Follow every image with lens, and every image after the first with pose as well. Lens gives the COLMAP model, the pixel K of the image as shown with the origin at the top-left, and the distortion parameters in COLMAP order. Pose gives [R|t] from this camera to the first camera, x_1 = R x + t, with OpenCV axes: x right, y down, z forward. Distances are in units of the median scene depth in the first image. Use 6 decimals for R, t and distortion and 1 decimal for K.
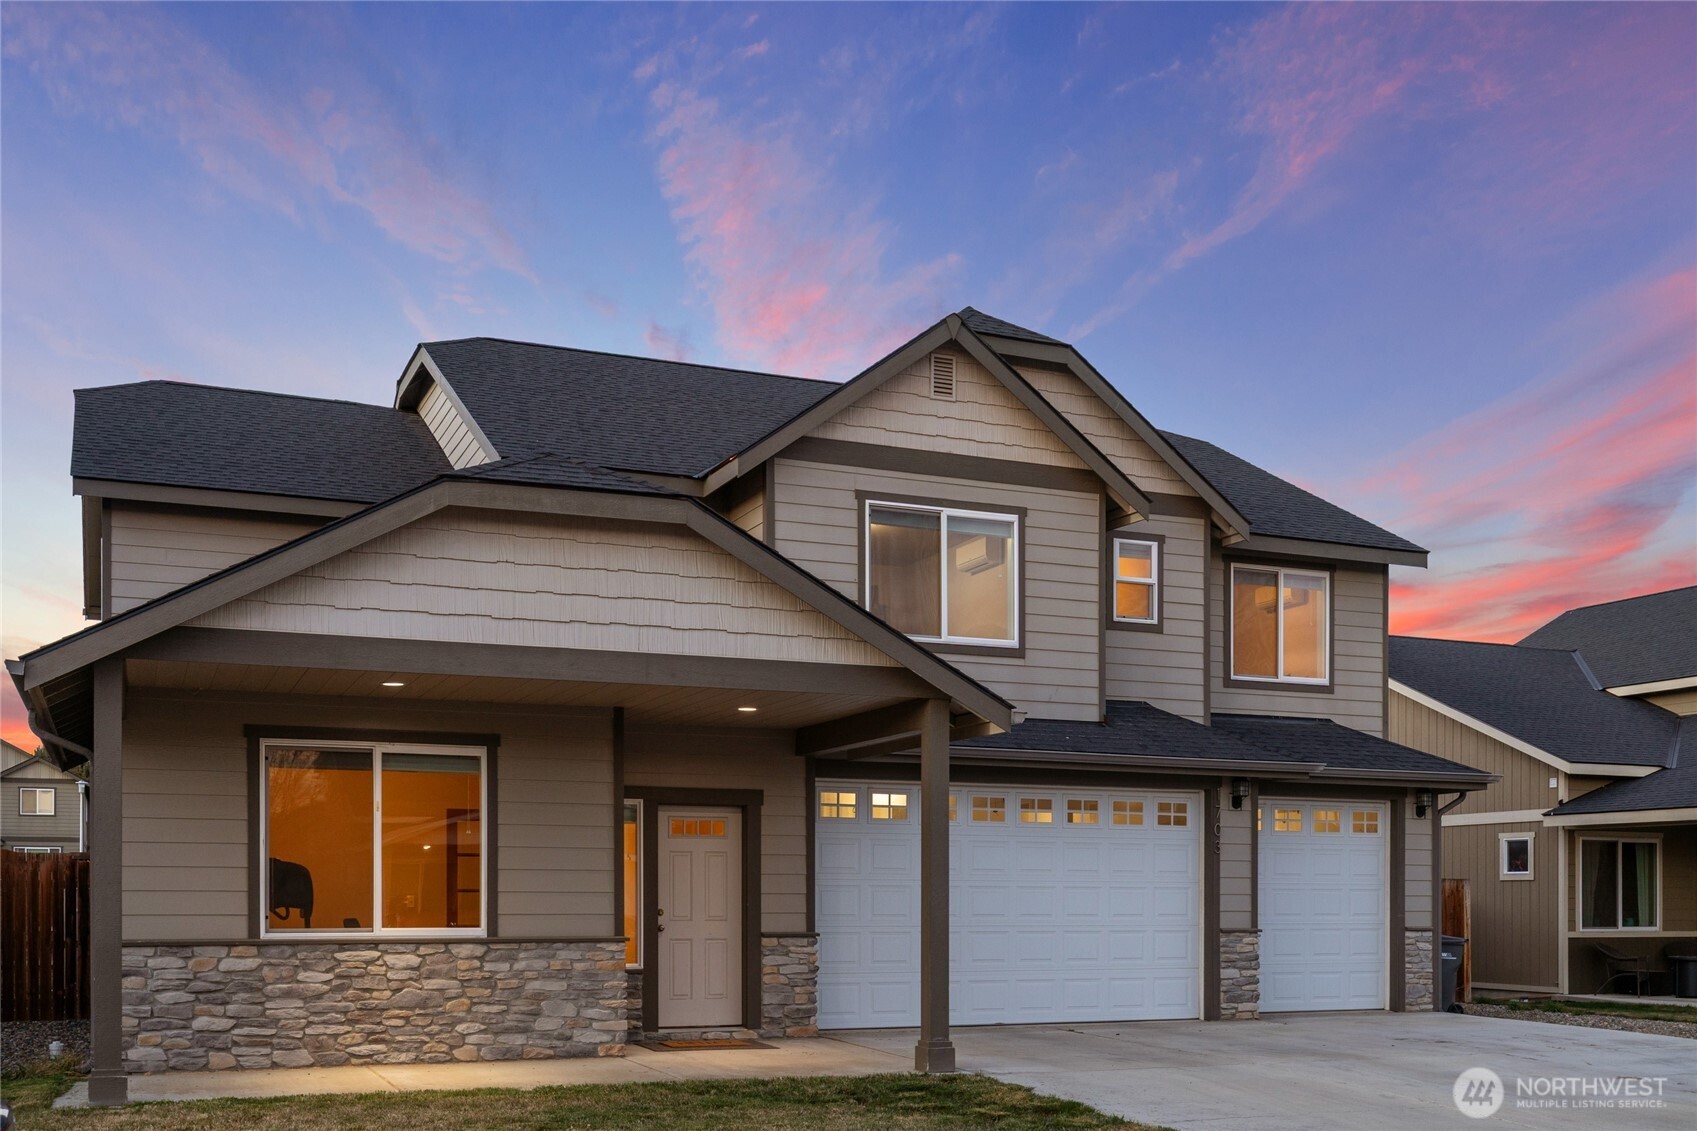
lens RADIAL K [[1739.6, 0, 848.5], [0, 1739.6, 565.5], [0, 0, 1]] dist [0.011265, -0.002275]
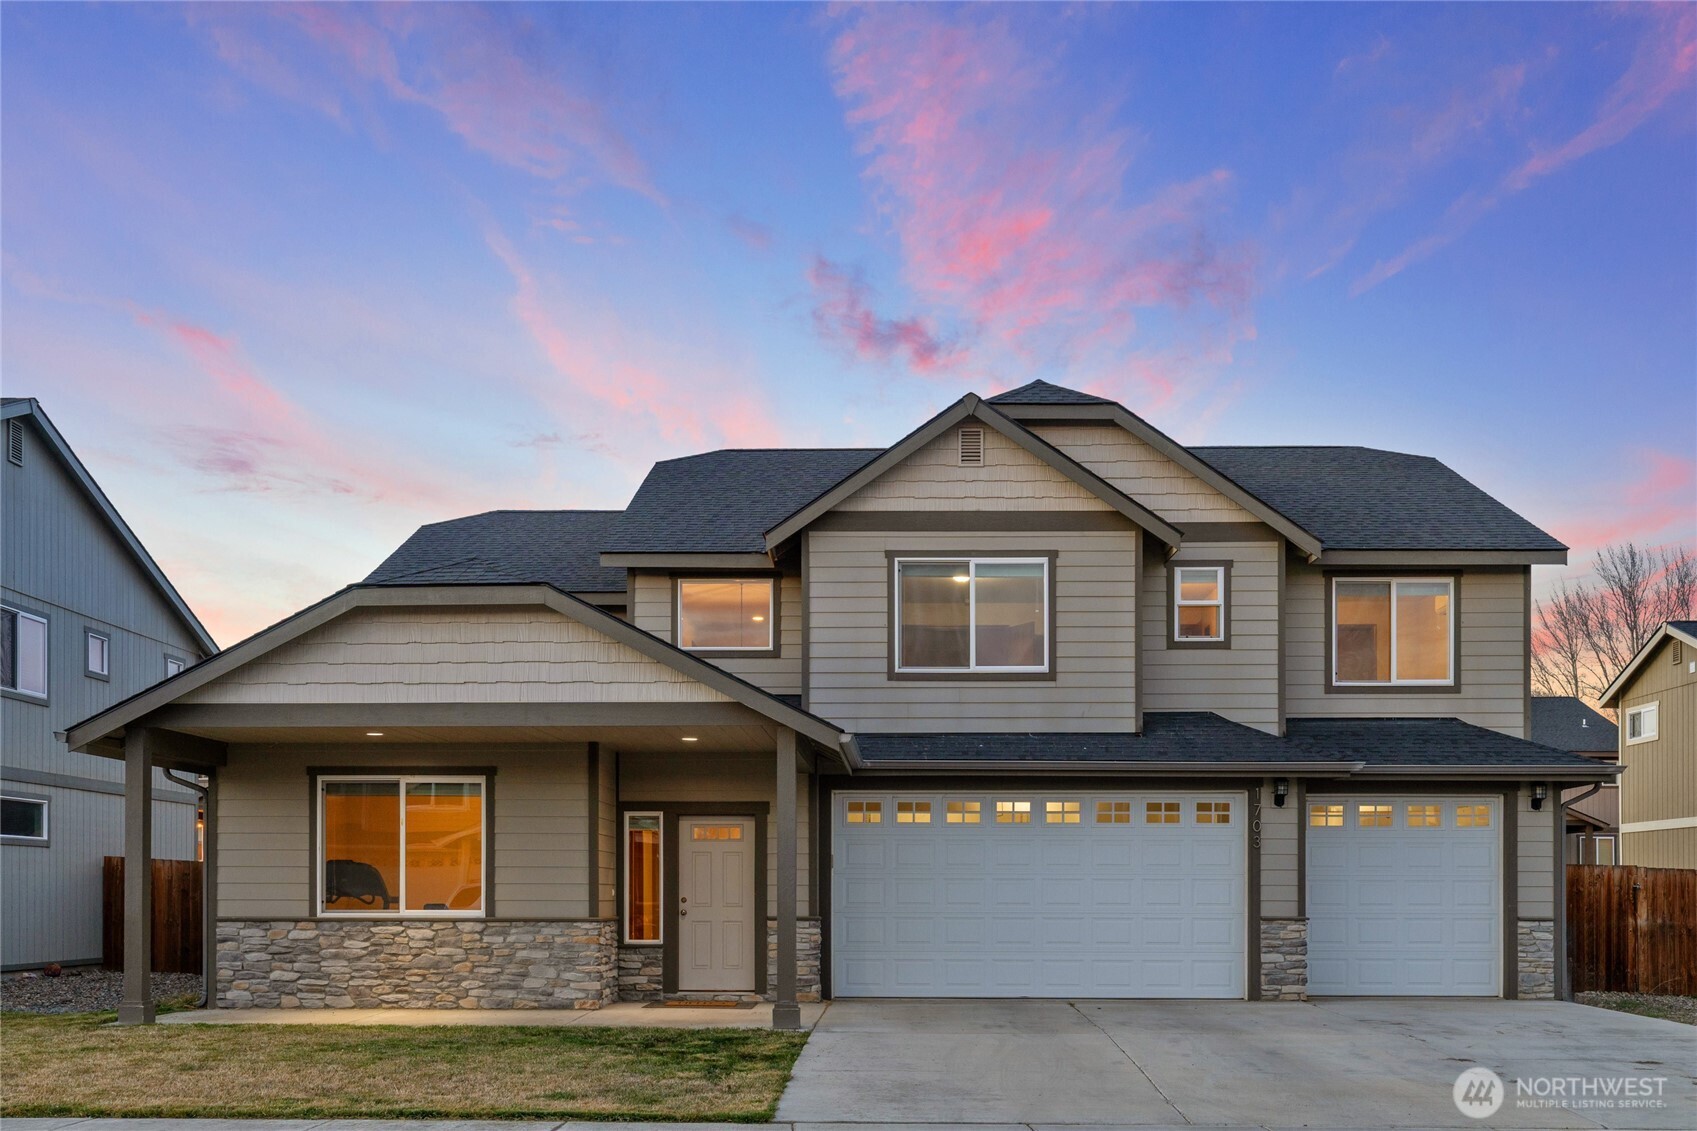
lens RADIAL K [[1532.3, 0, 848.5], [0, 1532.3, 565.5], [0, 0, 1]] dist [0.000816, 0.005391]
pose [[0.916301, -0.087989, -0.390706, 0.471609], [0.077339, 0.996080, -0.042944, 0.012671], [0.392953, 0.009133, 0.919513, 0.012938]]
